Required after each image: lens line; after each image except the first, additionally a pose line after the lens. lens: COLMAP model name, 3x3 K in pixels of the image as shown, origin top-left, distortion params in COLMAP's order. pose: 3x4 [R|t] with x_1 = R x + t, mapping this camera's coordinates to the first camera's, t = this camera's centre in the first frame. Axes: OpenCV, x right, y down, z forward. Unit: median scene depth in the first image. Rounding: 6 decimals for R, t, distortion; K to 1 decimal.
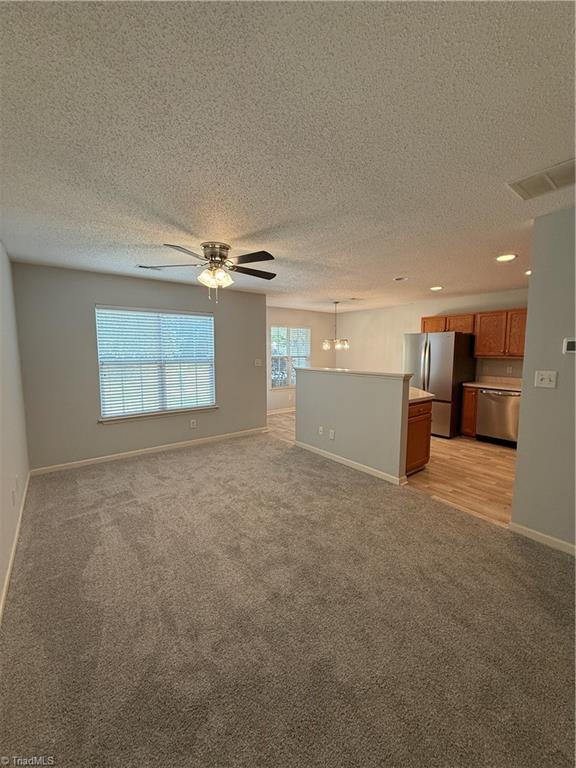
lens RADIAL K [[305.7, 0, 287.8], [0, 305.7, 381.4], [0, 0, 1]] dist [0.000774, 0.000185]
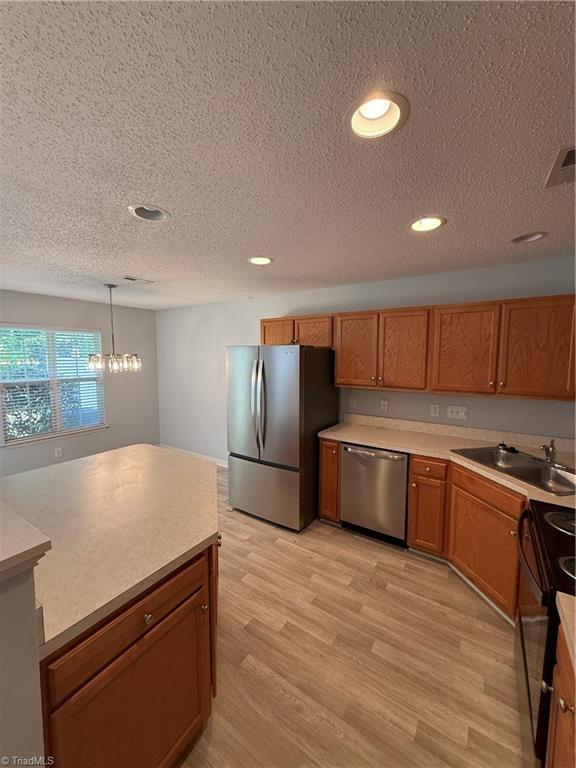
lens RADIAL K [[305.7, 0, 287.8], [0, 305.7, 381.4], [0, 0, 1]] dist [0.000774, 0.000185]
pose [[0.942684, -0.024243, 0.332804, 0.325970], [0.030739, 0.999426, -0.014268, -0.085394], [-0.332267, 0.023680, 0.942888, 0.467131]]
